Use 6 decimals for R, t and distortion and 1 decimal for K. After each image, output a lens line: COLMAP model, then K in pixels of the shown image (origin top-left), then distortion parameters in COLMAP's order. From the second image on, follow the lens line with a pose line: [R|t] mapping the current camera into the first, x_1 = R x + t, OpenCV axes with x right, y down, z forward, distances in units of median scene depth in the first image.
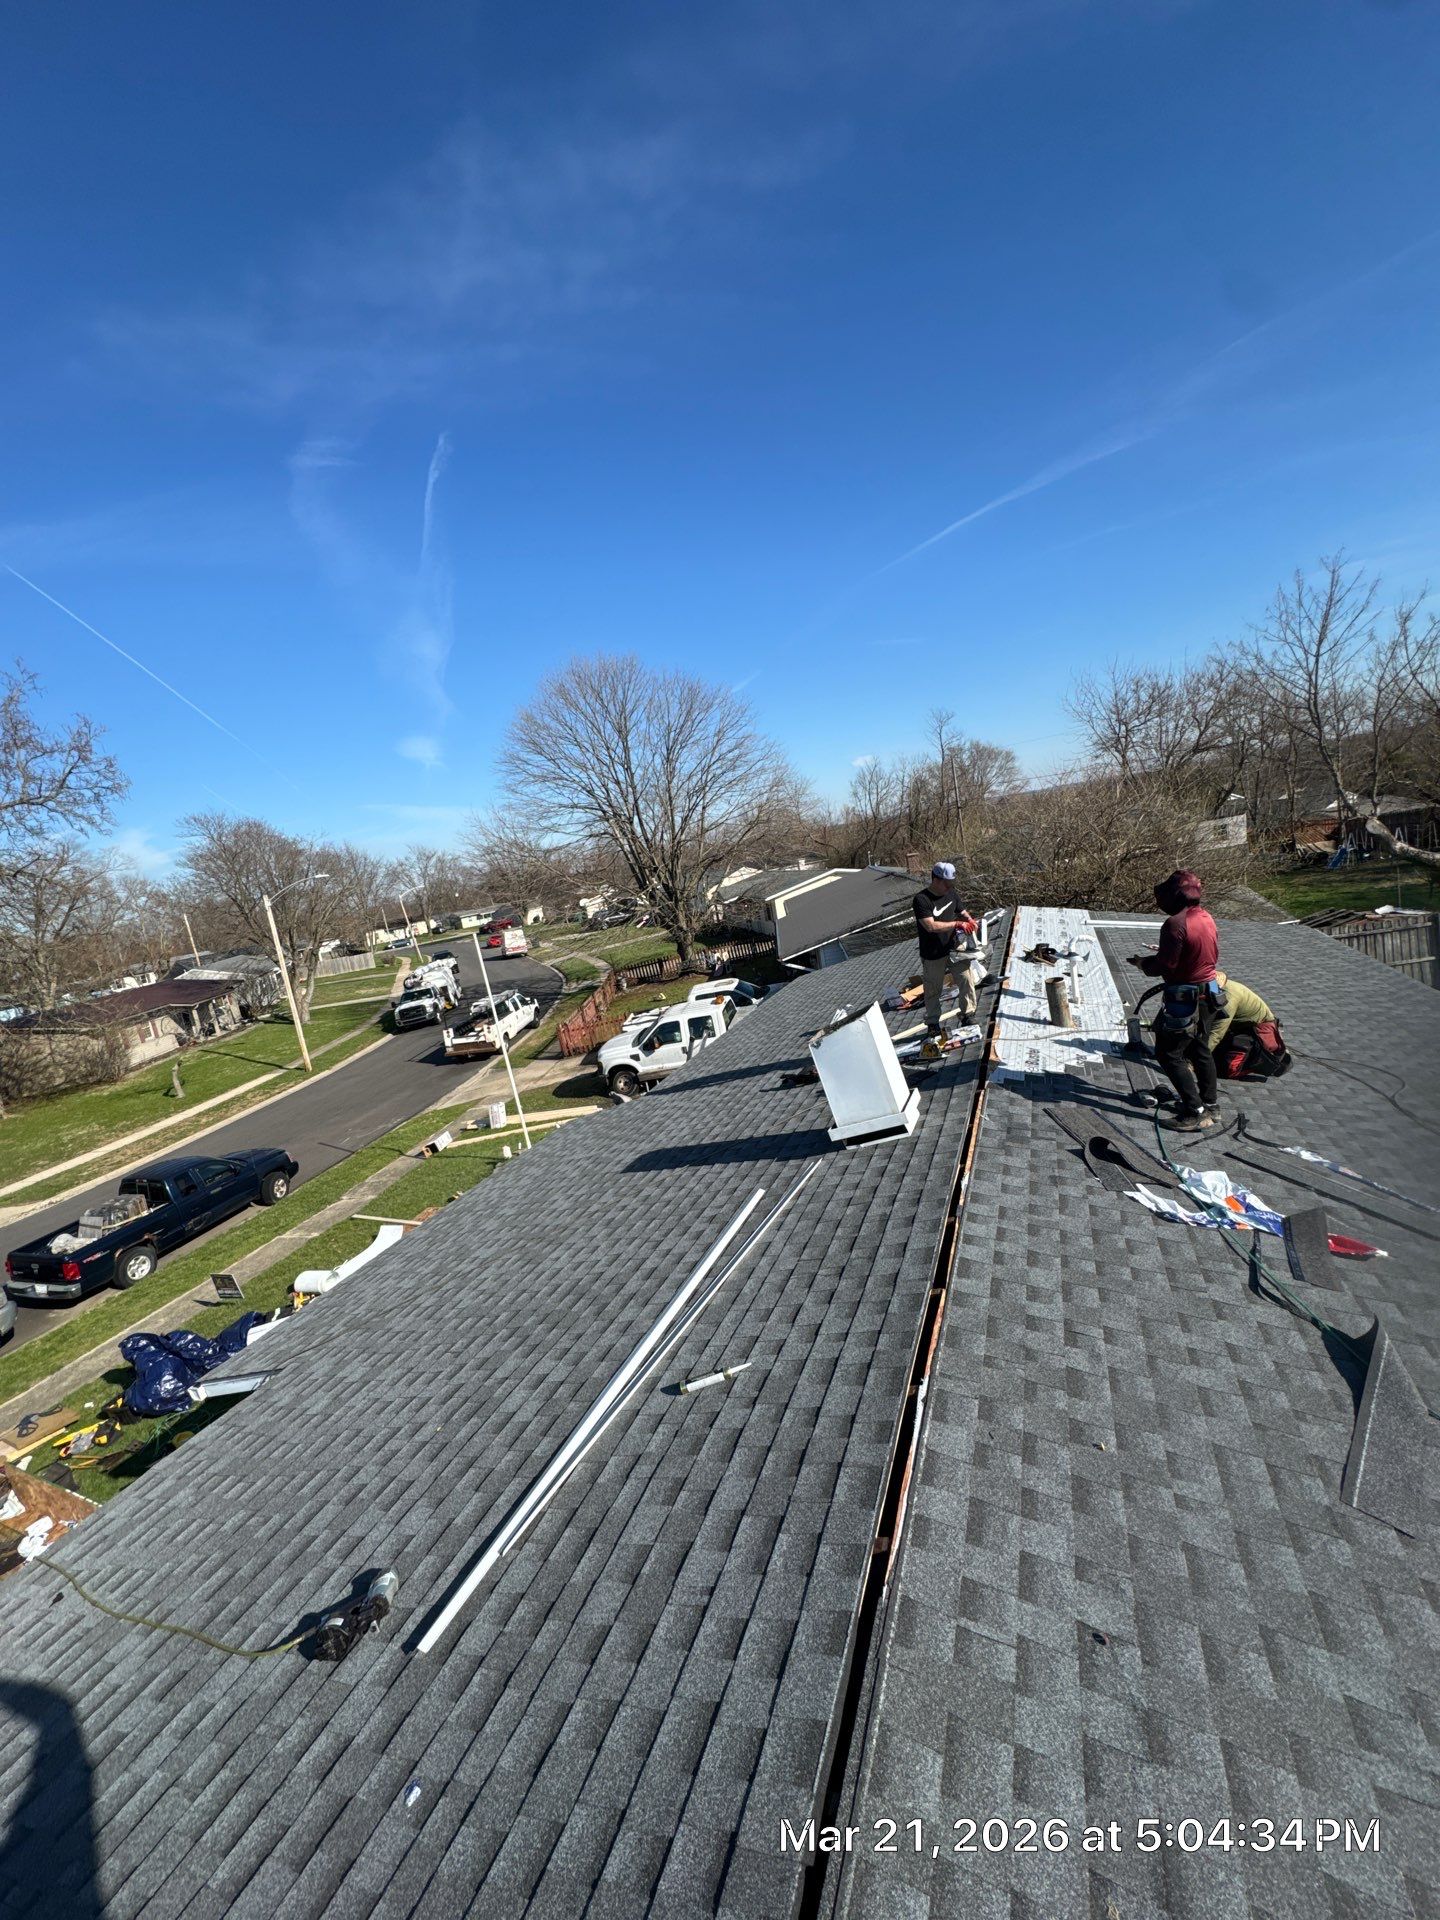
lens RADIAL K [[766.4, 0, 721.1], [0, 766.4, 960.7], [0, 0, 1]] dist [-0.000427, -0.000163]
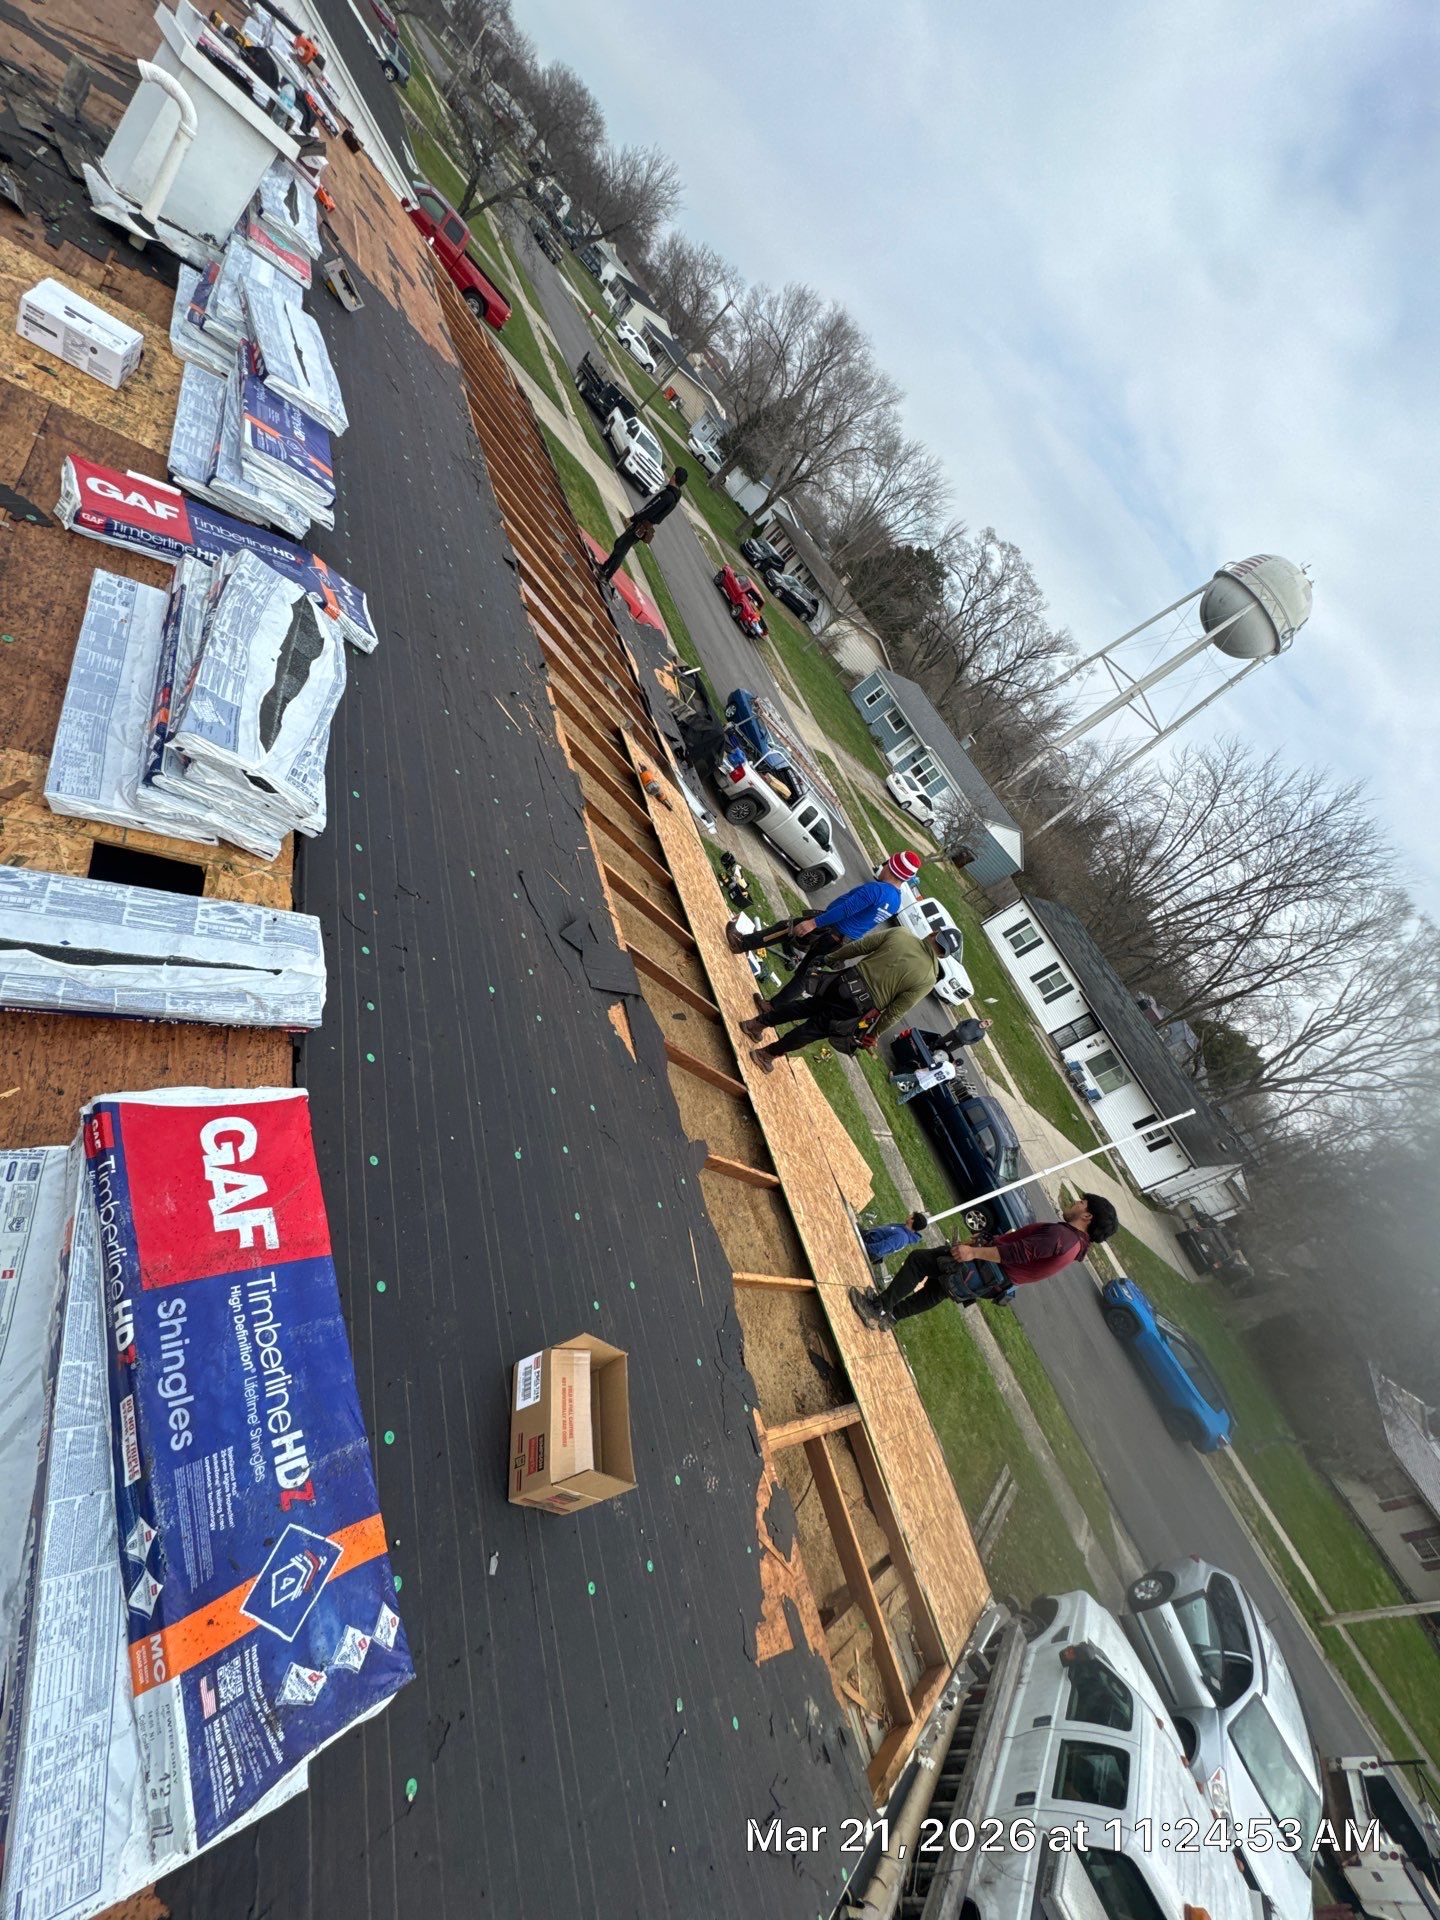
lens RADIAL K [[766.4, 0, 725.6], [0, 766.4, 958.6], [0, 0, 1]] dist [-0.000427, -0.000163]
pose [[-0.564136, 0.134431, -0.814665, 0.165263], [-0.721845, 0.398716, 0.565655, -0.073329], [0.400862, 0.907168, -0.127892, 0.380596]]
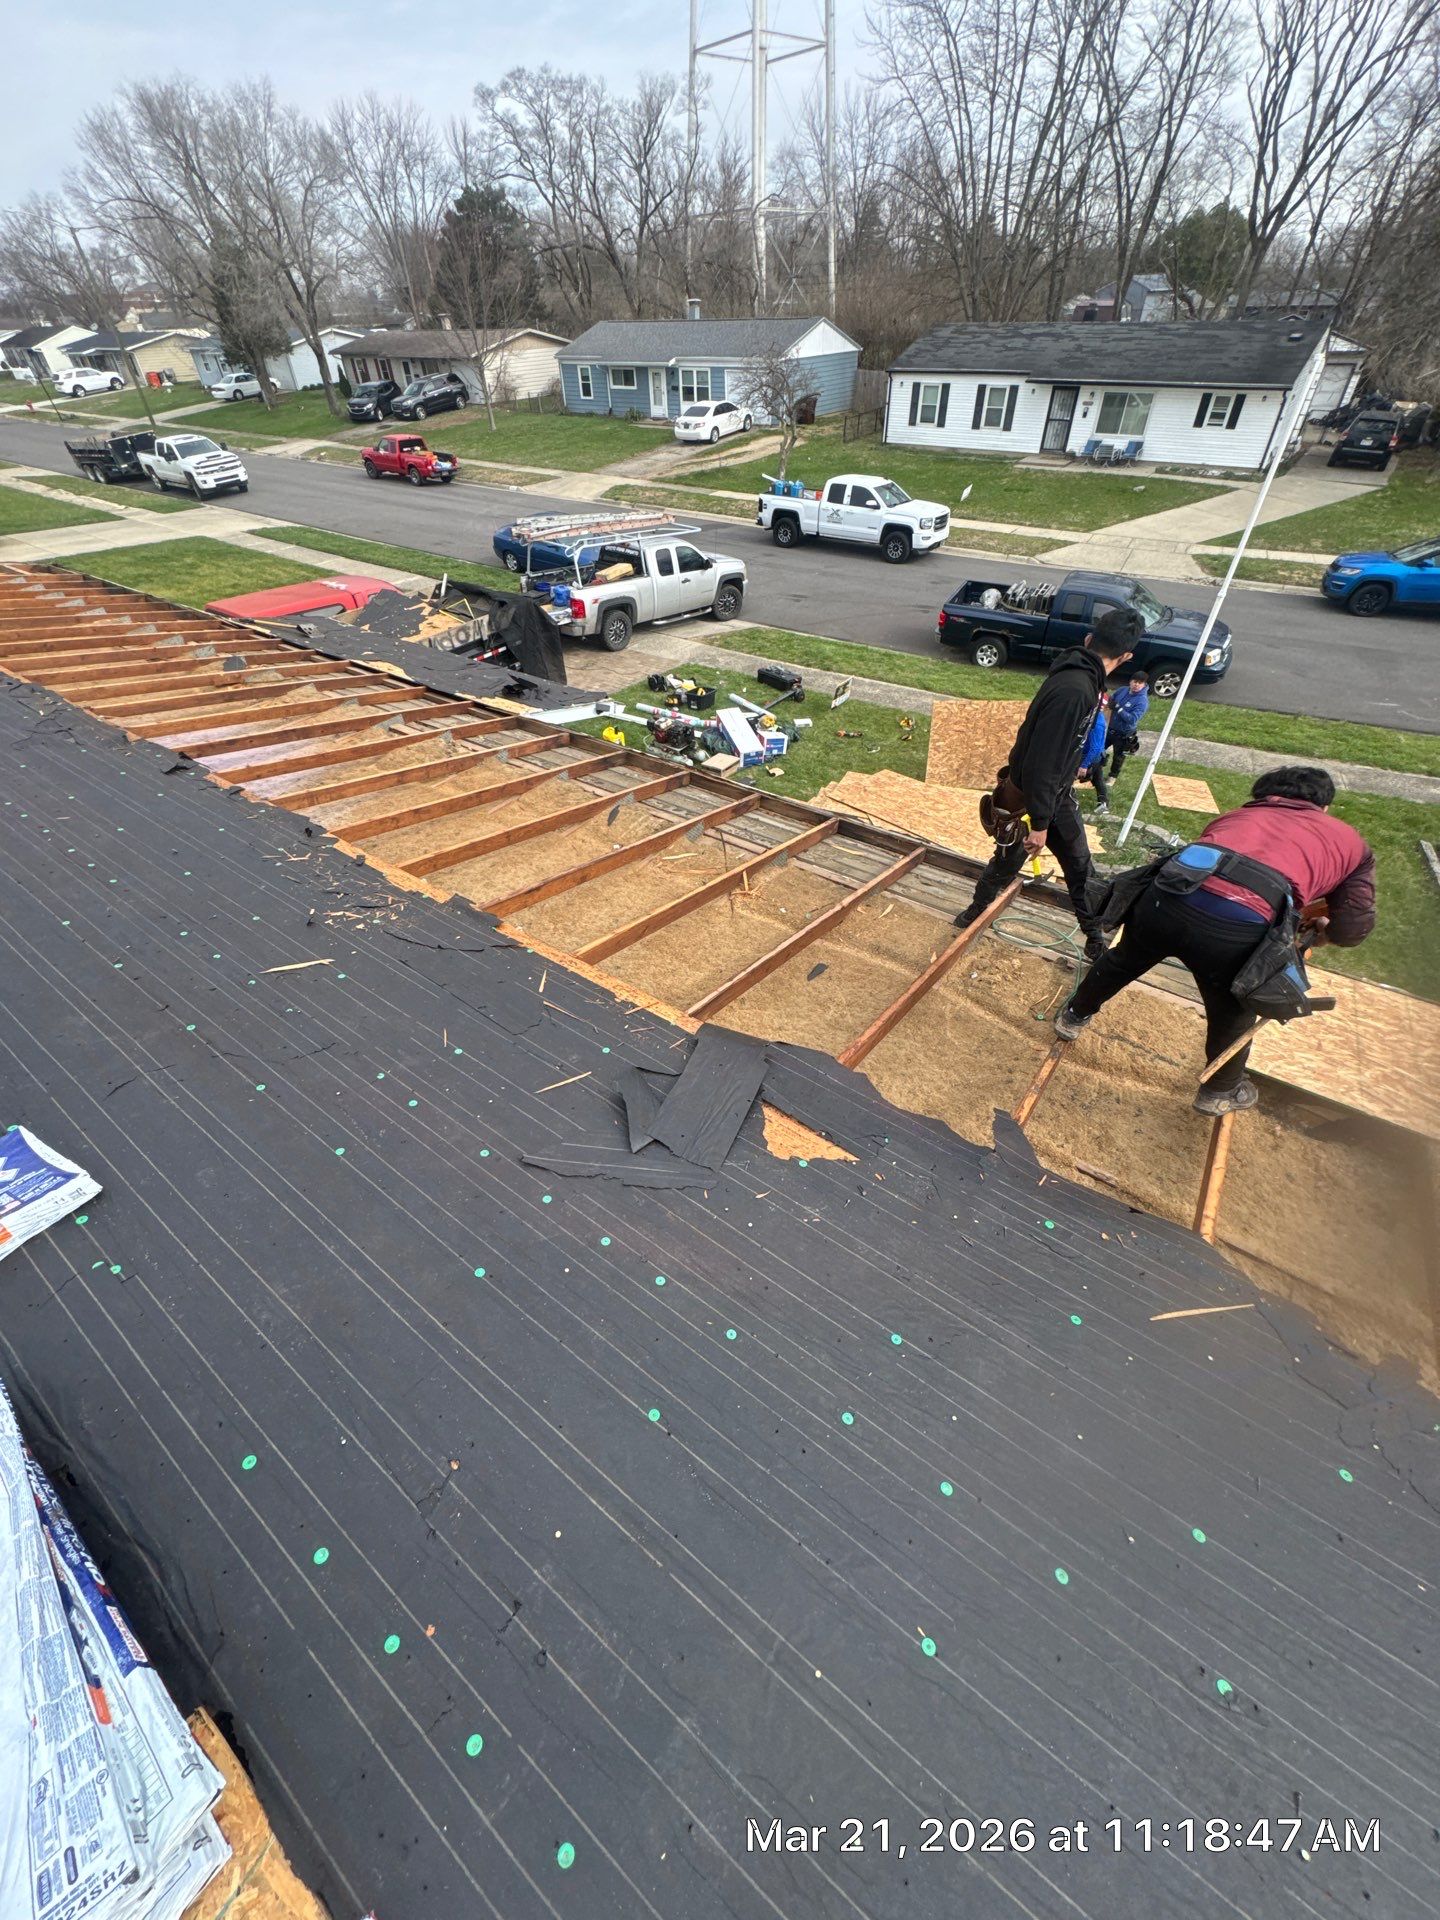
lens RADIAL K [[766.4, 0, 719.7], [0, 766.4, 955.8], [0, 0, 1]] dist [-0.000427, -0.000163]
pose [[-0.228548, 0.757897, -0.611030, 0.121189], [-0.072923, 0.612551, 0.787060, -0.065263], [0.970798, 0.224439, -0.084729, 0.365126]]
